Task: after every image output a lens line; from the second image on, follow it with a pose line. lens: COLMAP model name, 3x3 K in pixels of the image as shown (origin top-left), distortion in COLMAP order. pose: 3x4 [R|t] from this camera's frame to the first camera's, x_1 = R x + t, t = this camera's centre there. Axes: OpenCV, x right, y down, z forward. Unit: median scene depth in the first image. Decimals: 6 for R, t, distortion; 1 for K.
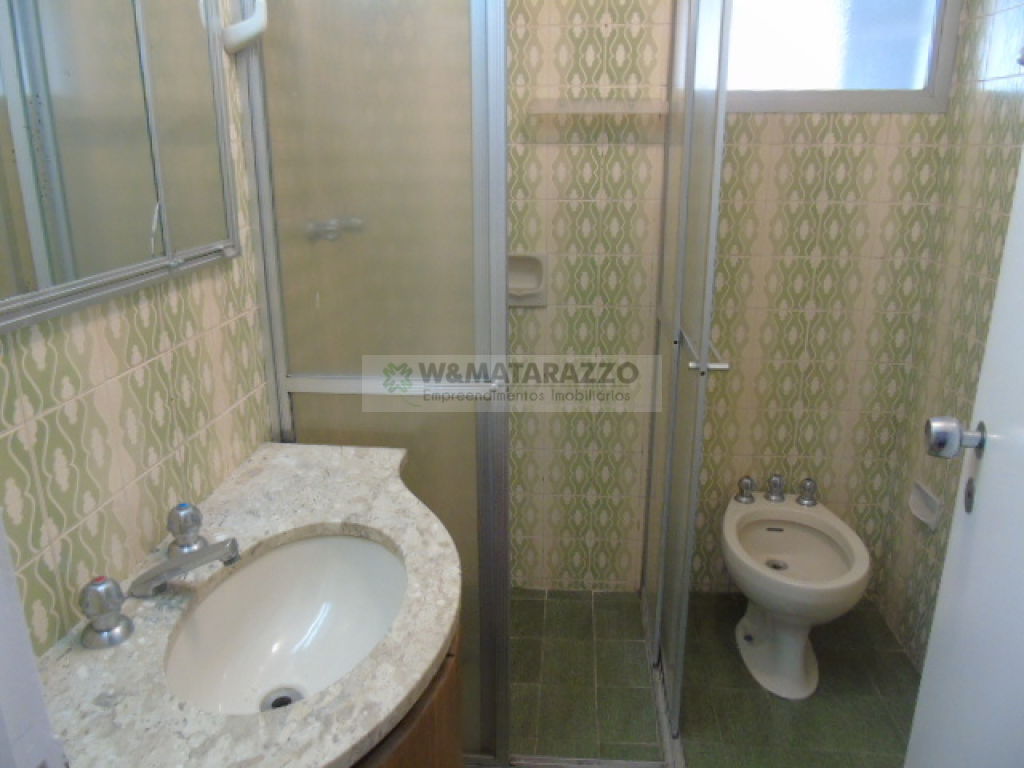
lens RADIAL K [[776.8, 0, 512.7], [0, 776.8, 400.3], [0, 0, 1]] dist [-0.083811, 0.095232]
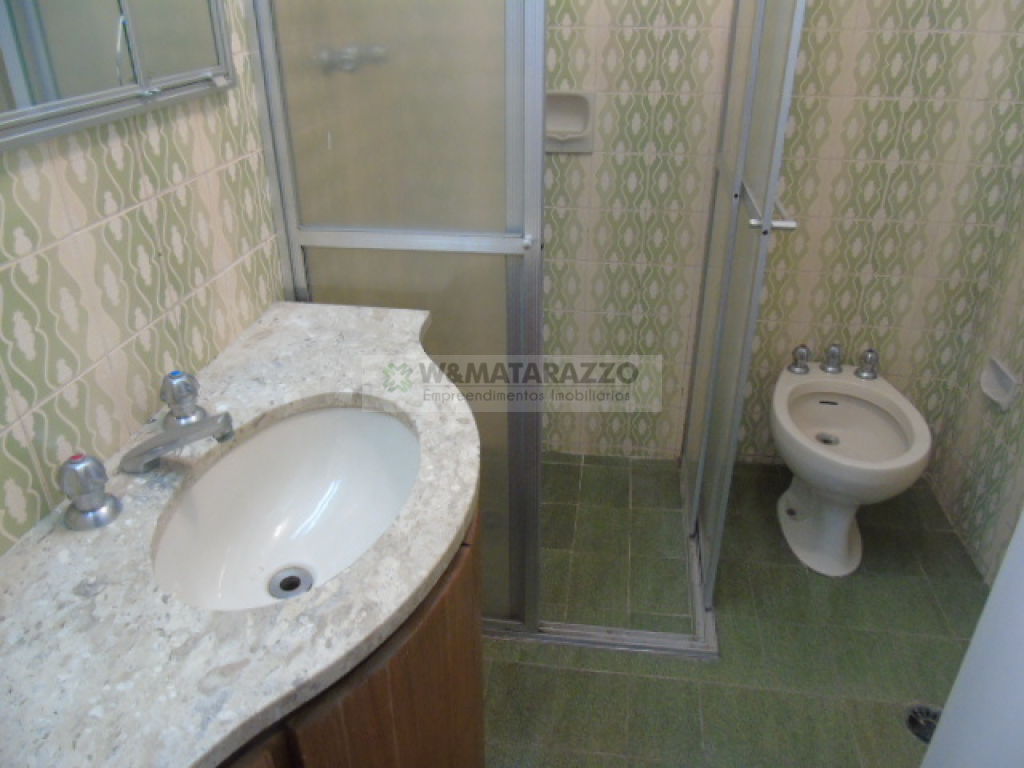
lens RADIAL K [[776.8, 0, 512.7], [0, 776.8, 400.3], [0, 0, 1]] dist [-0.083811, 0.095232]
pose [[0.998031, 0.027817, -0.056211, 0.015951], [-0.016791, 0.982050, 0.187874, -0.007329], [0.060428, -0.186560, 0.980583, 0.103382]]
